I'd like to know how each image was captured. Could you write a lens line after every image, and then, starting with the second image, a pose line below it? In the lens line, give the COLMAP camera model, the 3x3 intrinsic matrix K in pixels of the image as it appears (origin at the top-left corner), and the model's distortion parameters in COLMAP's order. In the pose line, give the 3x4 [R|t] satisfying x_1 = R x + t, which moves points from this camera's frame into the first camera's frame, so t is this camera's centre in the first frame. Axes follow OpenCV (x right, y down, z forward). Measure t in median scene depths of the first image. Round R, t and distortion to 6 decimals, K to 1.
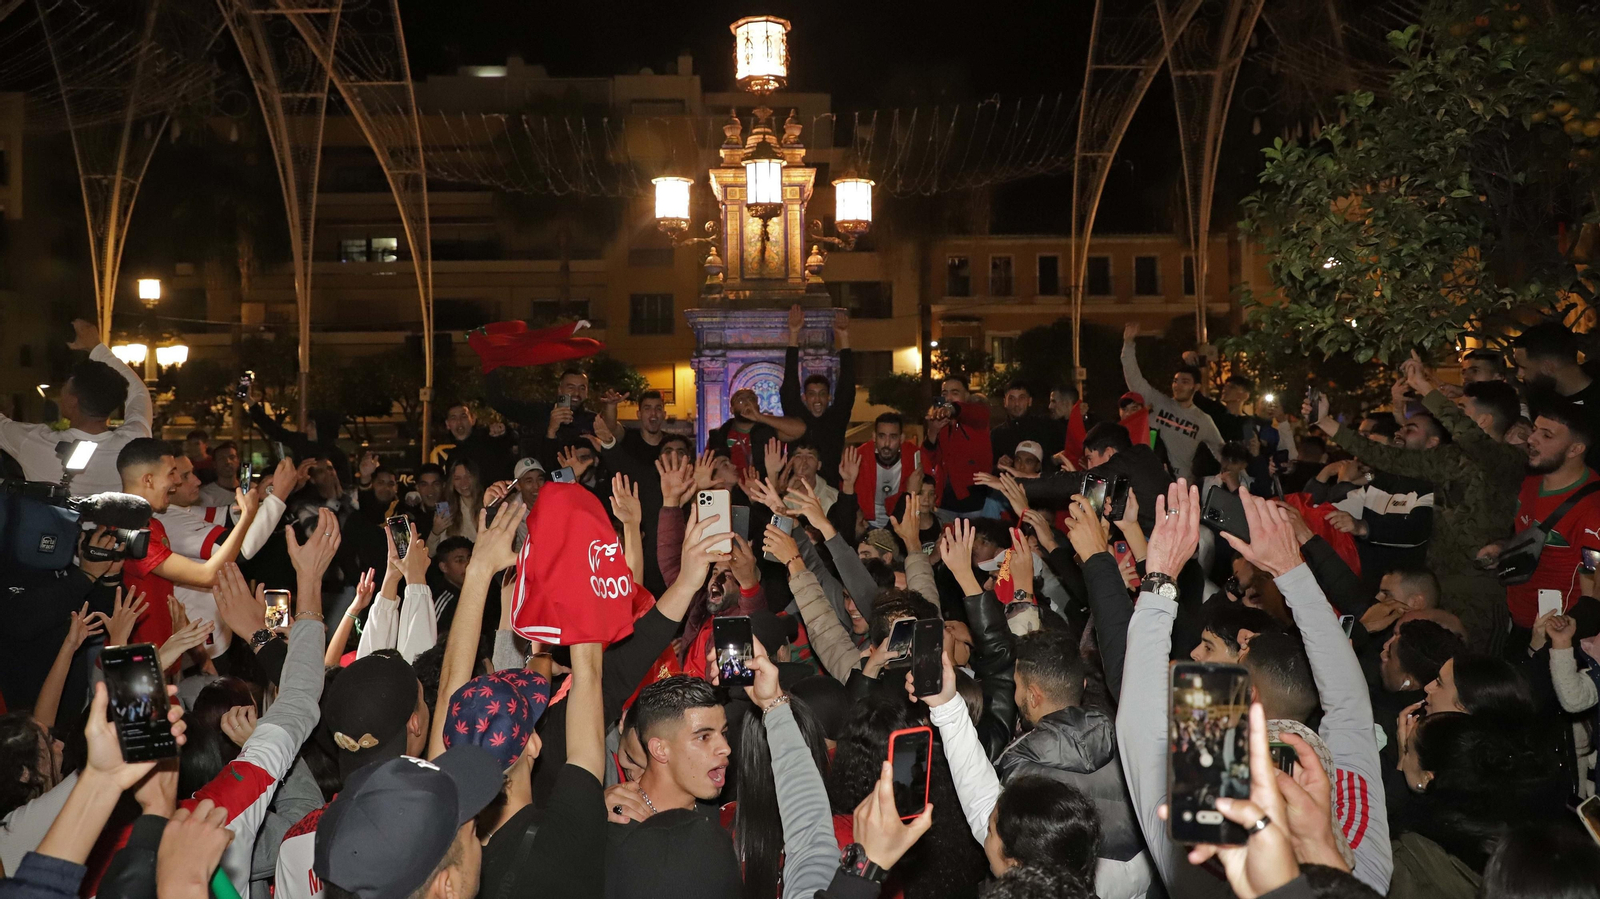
lens RADIAL K [[1154.1, 0, 805.5], [0, 1154.1, 424.7], [0, 0, 1]] dist [-0.075689, 0.043754]
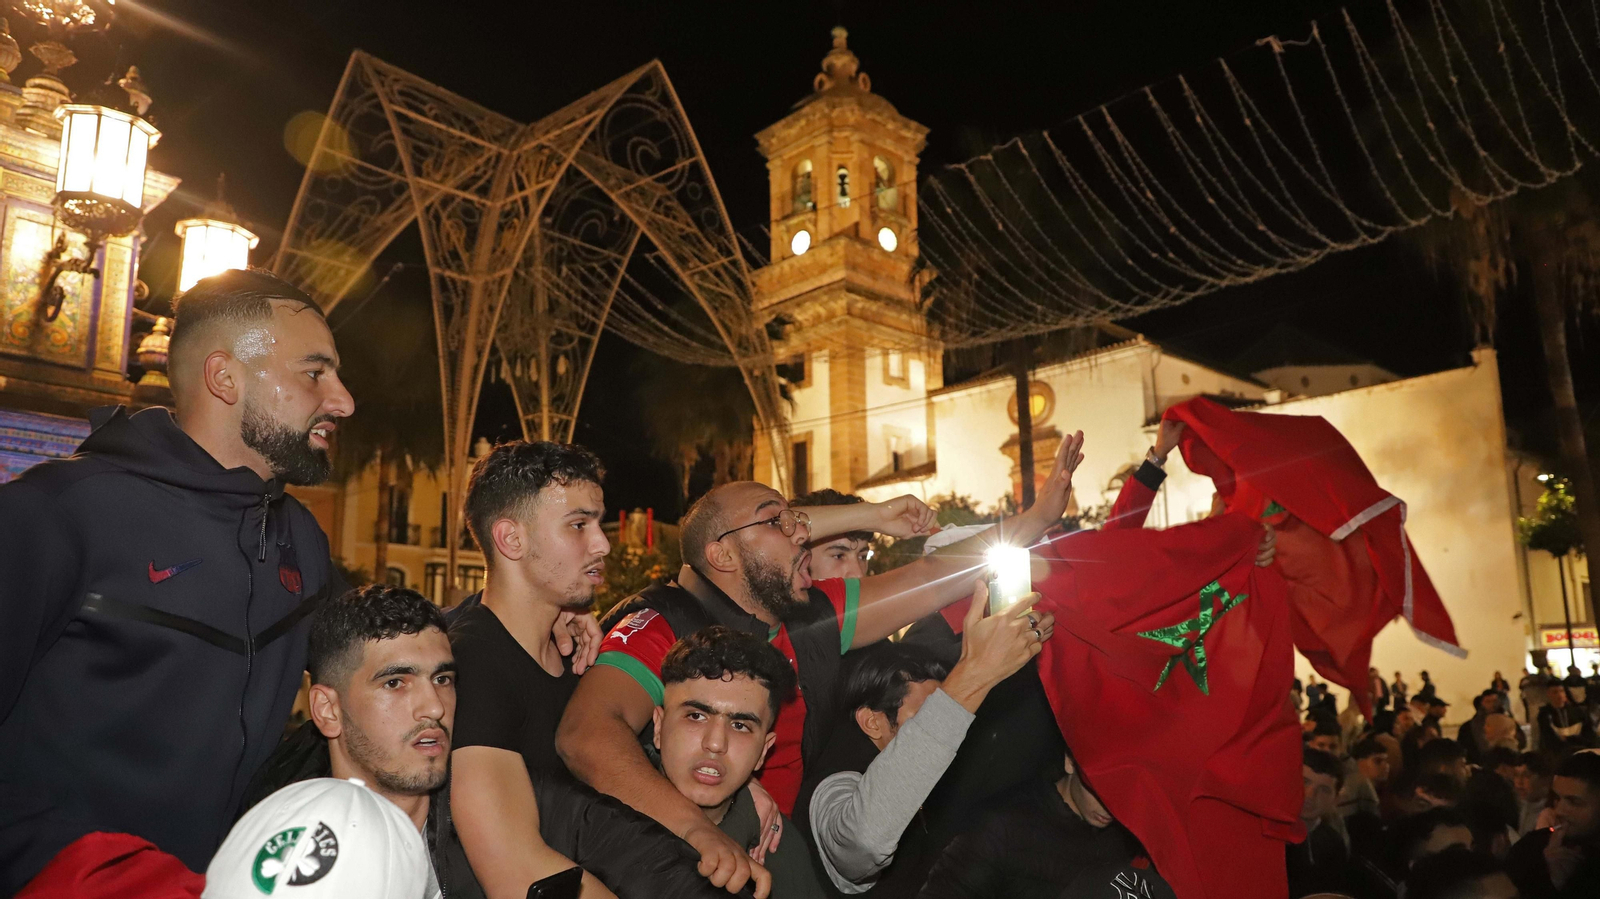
lens RADIAL K [[1133.3, 0, 810.1], [0, 1133.3, 480.6], [0, 0, 1]] dist [-0.075989, 0.042795]
pose [[0.654858, 0.137988, 0.743048, -0.121068], [0.007388, 0.981974, -0.188869, 0.010715], [-0.755716, 0.129172, 0.642034, 0.342521]]
